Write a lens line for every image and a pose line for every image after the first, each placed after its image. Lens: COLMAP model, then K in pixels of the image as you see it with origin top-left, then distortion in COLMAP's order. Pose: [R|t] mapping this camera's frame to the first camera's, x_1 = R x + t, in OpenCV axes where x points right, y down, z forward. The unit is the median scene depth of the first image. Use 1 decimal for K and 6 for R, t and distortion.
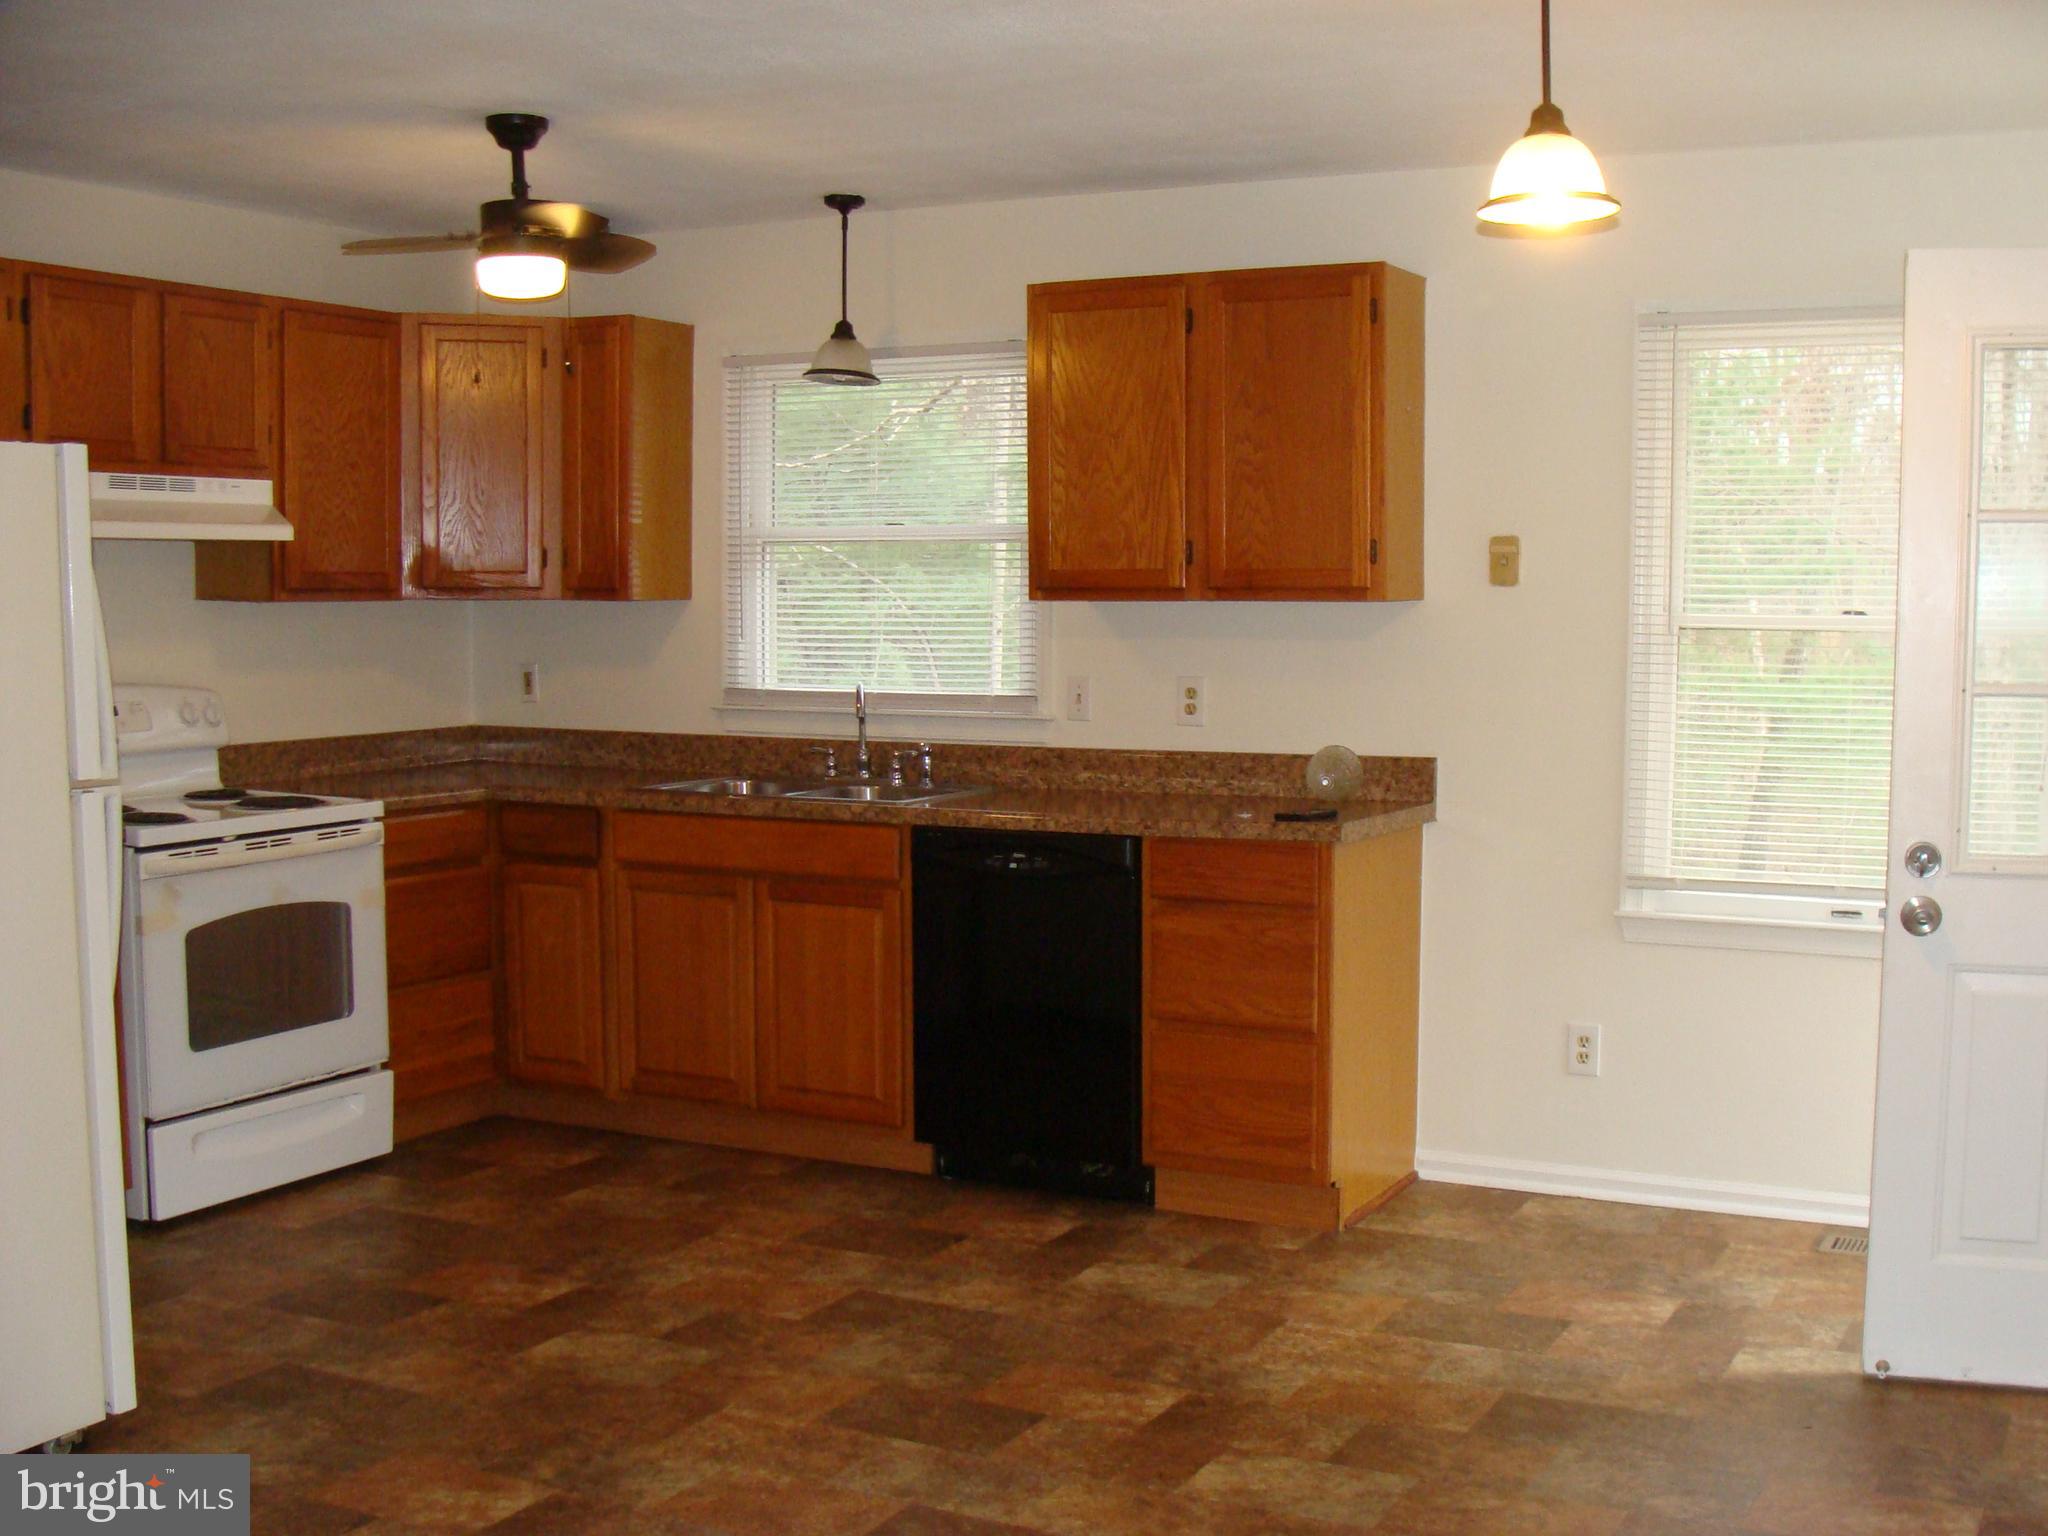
lens RADIAL K [[2337.1, 0, 1102.4], [0, 2337.1, 771.7], [0, 0, 1]] dist [-0.189448, 0.214065]
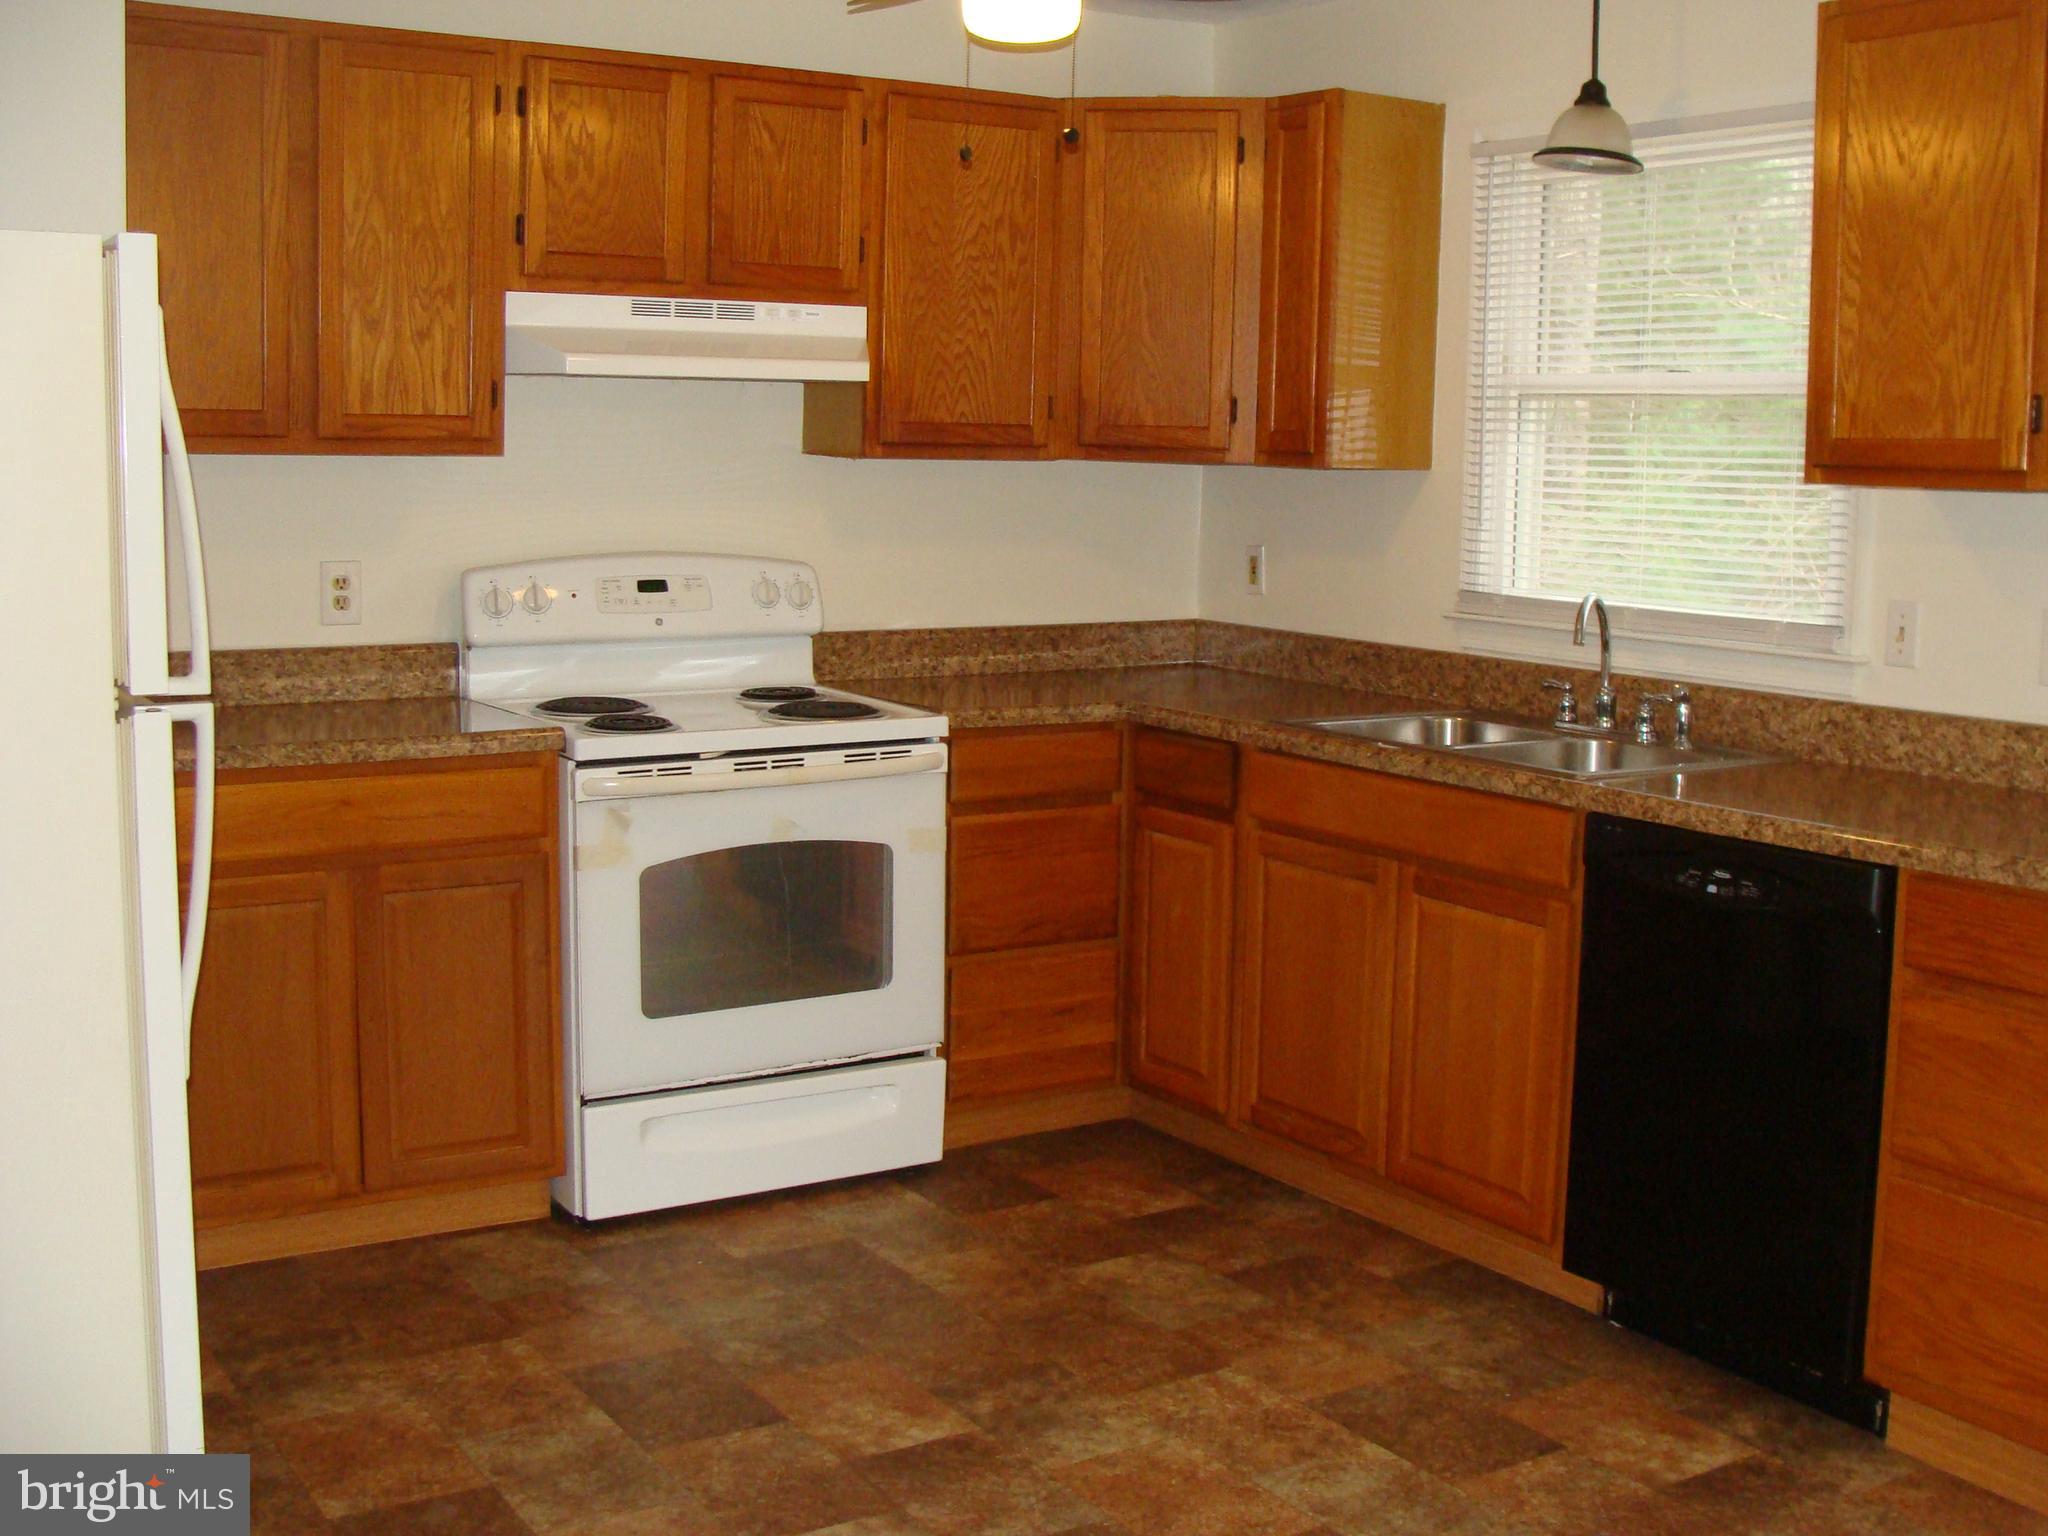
lens RADIAL K [[2366.1, 0, 1028.5], [0, 2366.1, 710.1], [0, 0, 1]] dist [-0.191279, 0.193940]
pose [[0.864082, 0.068641, -0.498649, 0.110208], [-0.054800, 0.997598, 0.042362, -0.025041], [0.500359, -0.009279, 0.865768, 0.320062]]
